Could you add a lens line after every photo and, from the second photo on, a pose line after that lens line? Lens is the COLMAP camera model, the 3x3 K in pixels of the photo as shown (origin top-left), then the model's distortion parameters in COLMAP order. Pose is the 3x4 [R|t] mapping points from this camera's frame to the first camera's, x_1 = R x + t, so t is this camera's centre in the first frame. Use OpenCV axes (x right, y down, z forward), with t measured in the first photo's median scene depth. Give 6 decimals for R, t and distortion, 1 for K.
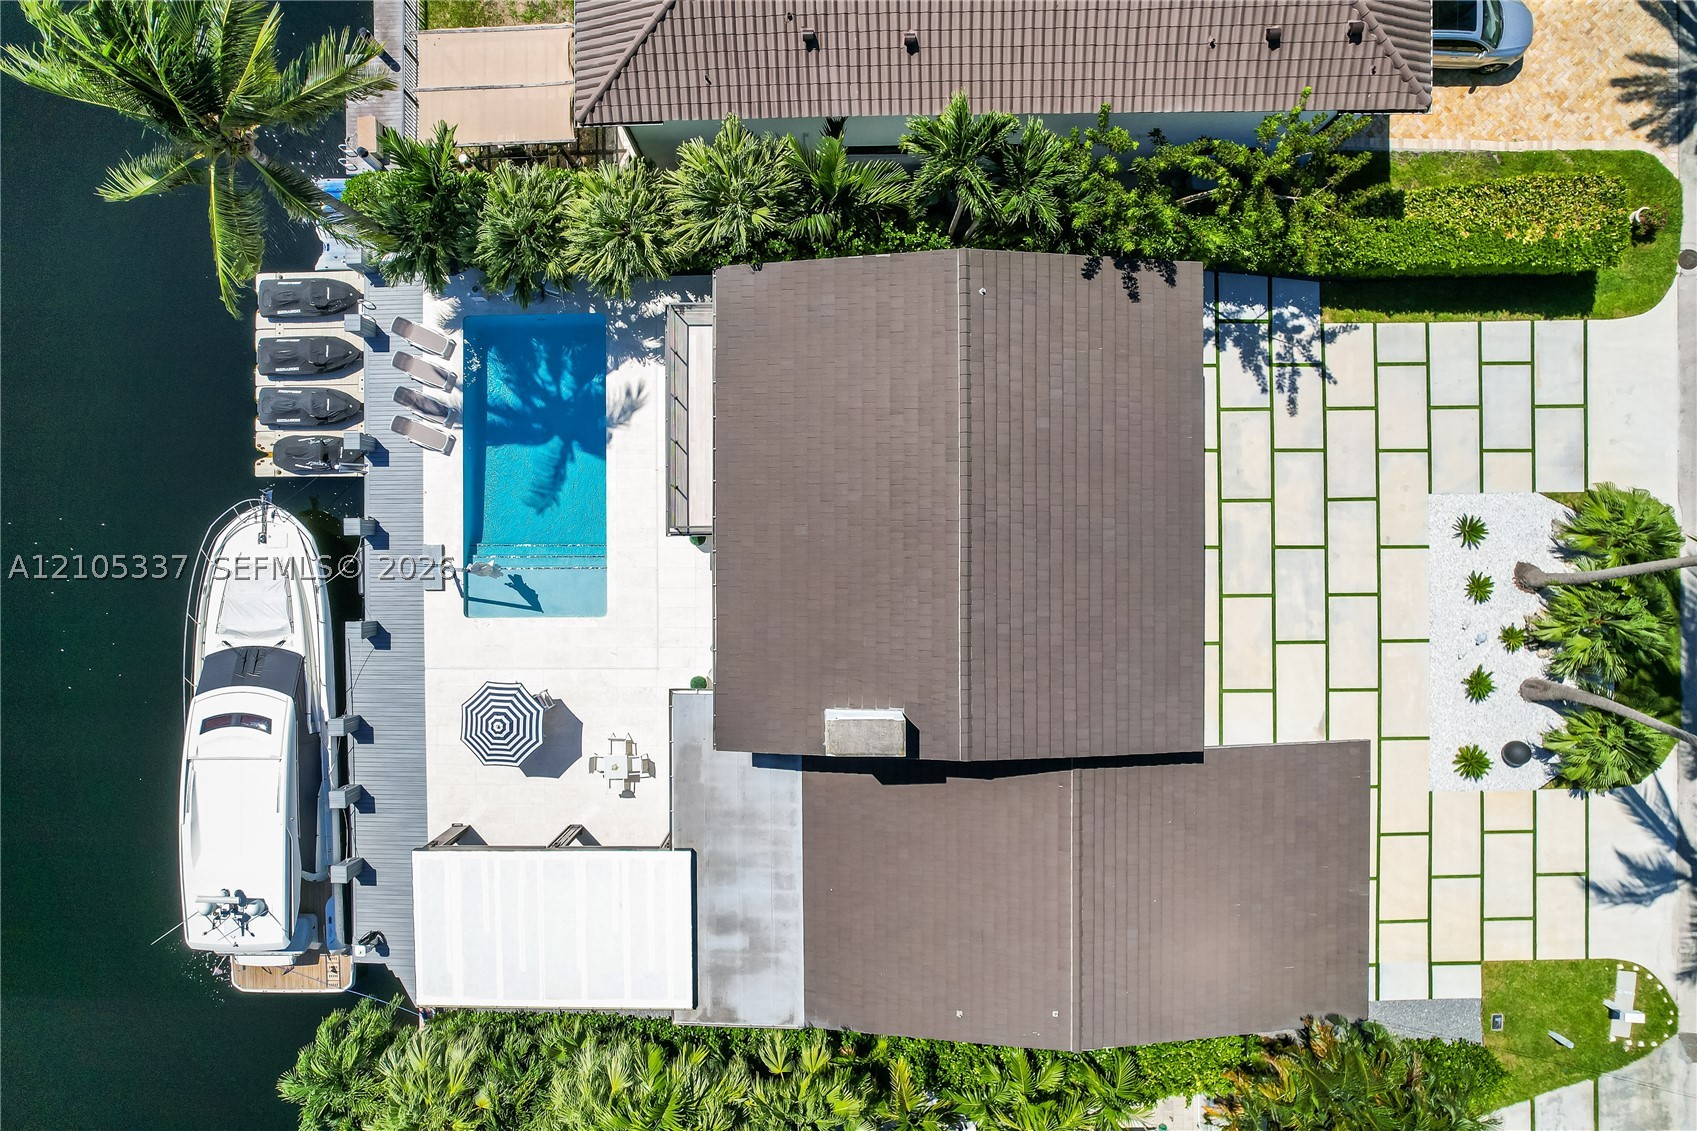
lens RADIAL K [[1079.5, 0, 839.6], [0, 1079.5, 572.4], [0, 0, 1]] dist [-0.078299, 0.069568]
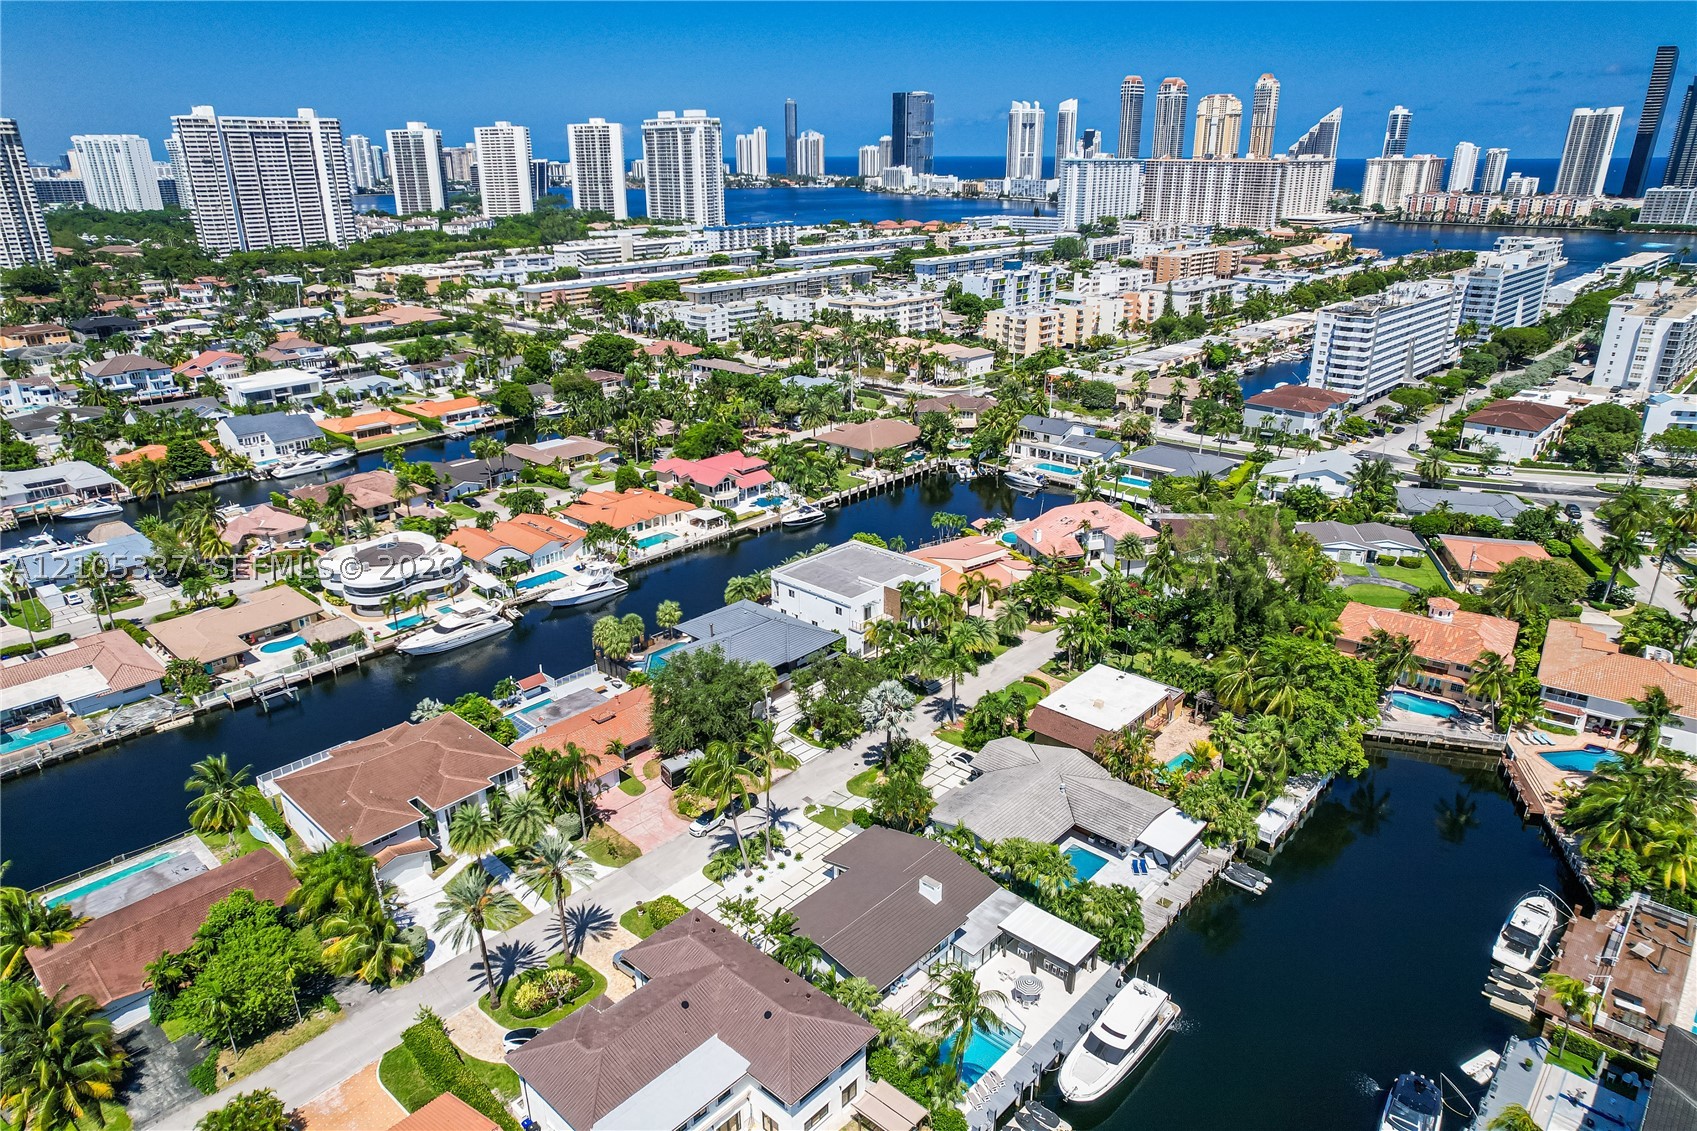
lens RADIAL K [[1079.5, 0, 839.6], [0, 1079.5, 572.4], [0, 0, 1]] dist [-0.078299, 0.069568]
pose [[-0.731630, -0.253424, 0.632846, -1.469605], [0.681634, -0.285104, 0.673863, -1.820380], [0.009654, 0.924387, 0.381333, -1.132621]]
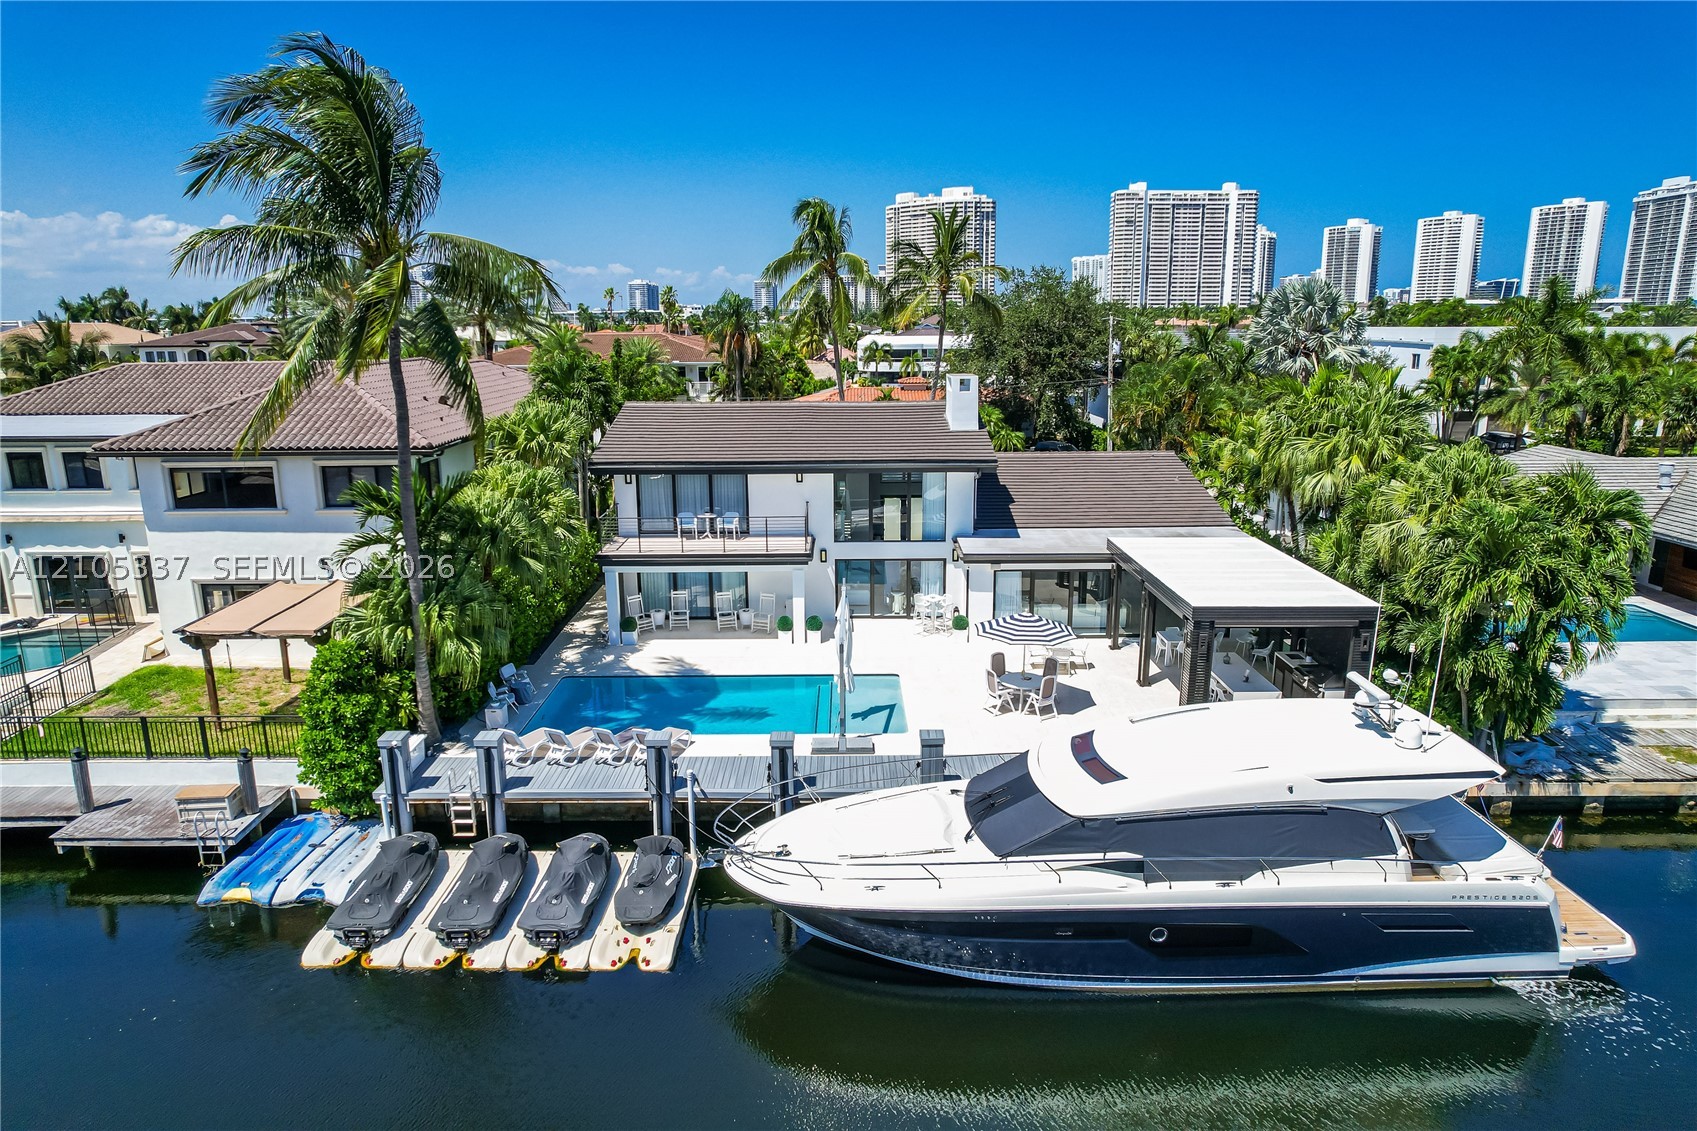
lens RADIAL K [[1079.5, 0, 839.6], [0, 1079.5, 572.4], [0, 0, 1]] dist [-0.078299, 0.069568]
pose [[0.008112, -0.239819, 0.970784, -1.124189], [0.999683, -0.021185, -0.013587, 0.007787], [0.023825, 0.970587, 0.239571, 0.735097]]
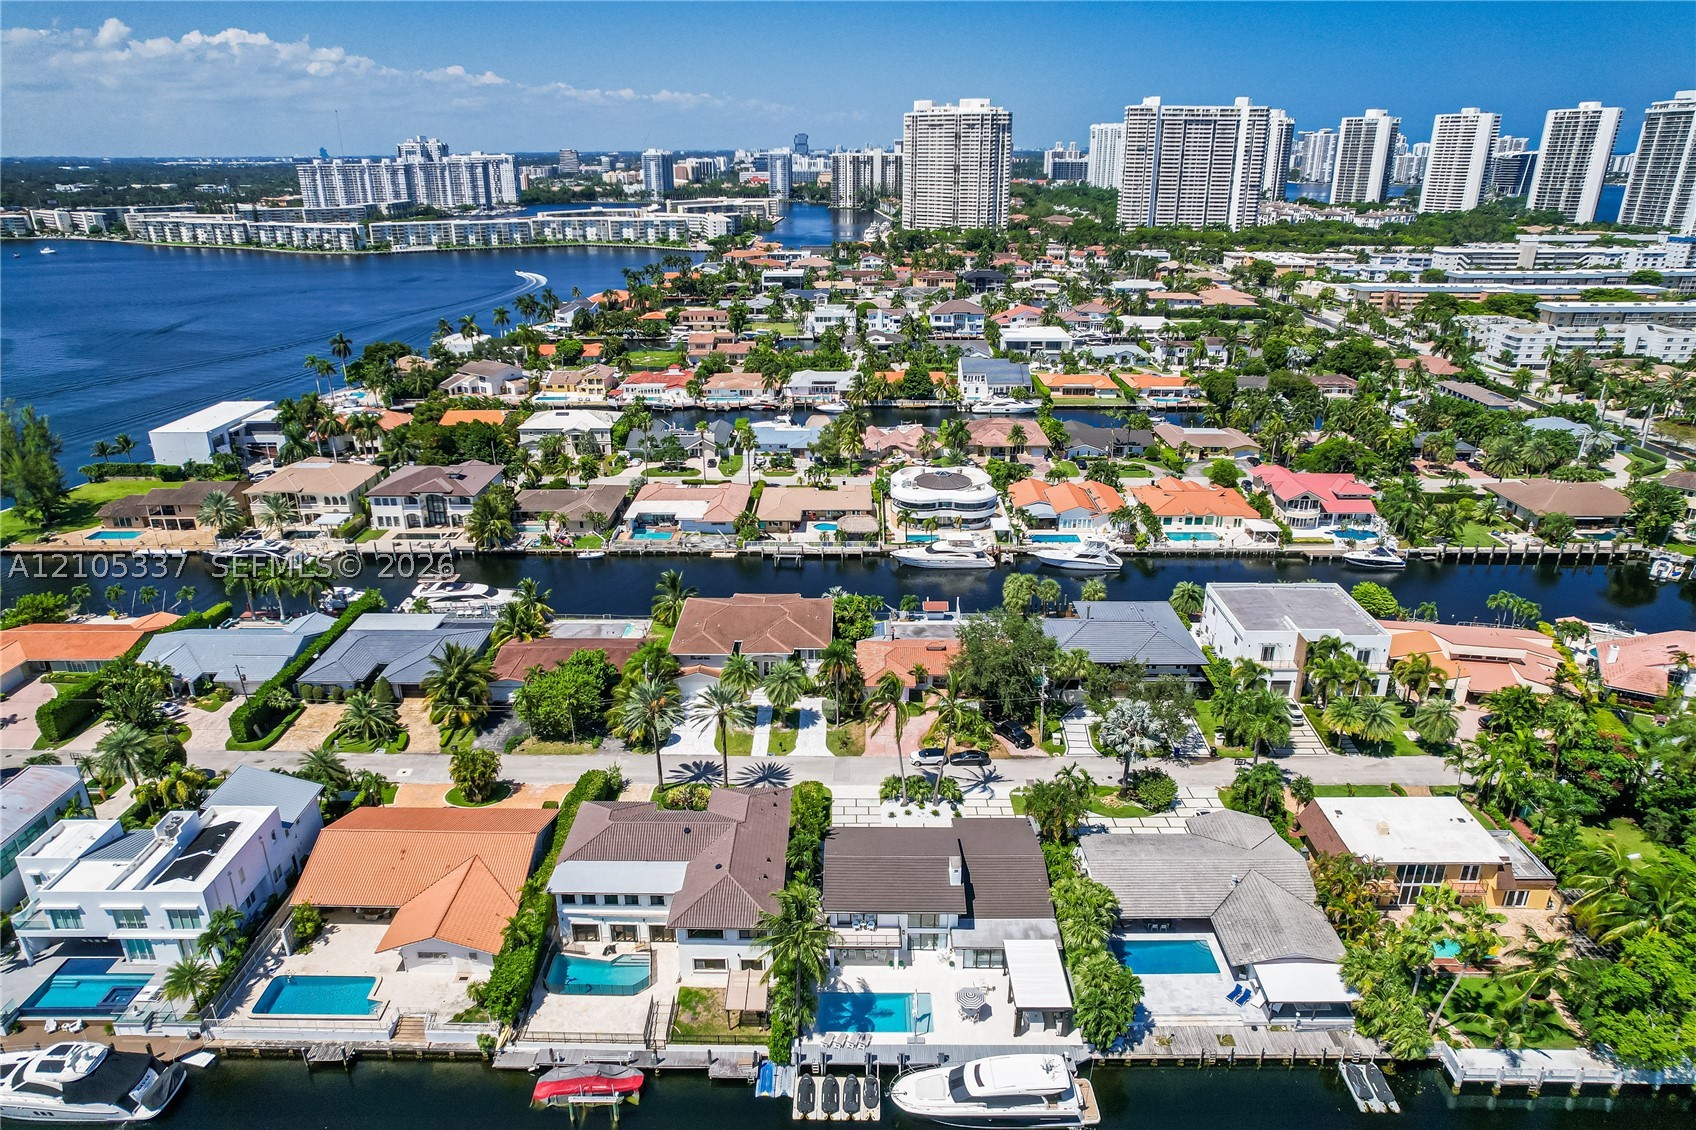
lens RADIAL K [[1078.8, 0, 839.1], [0, 1078.8, 571.9], [0, 0, 1]] dist [-0.078299, 0.069568]
pose [[0.018643, -0.377878, 0.925668, -2.461595], [0.999612, -0.012111, -0.025076, -0.116987], [0.020687, 0.925776, 0.377505, -1.087710]]
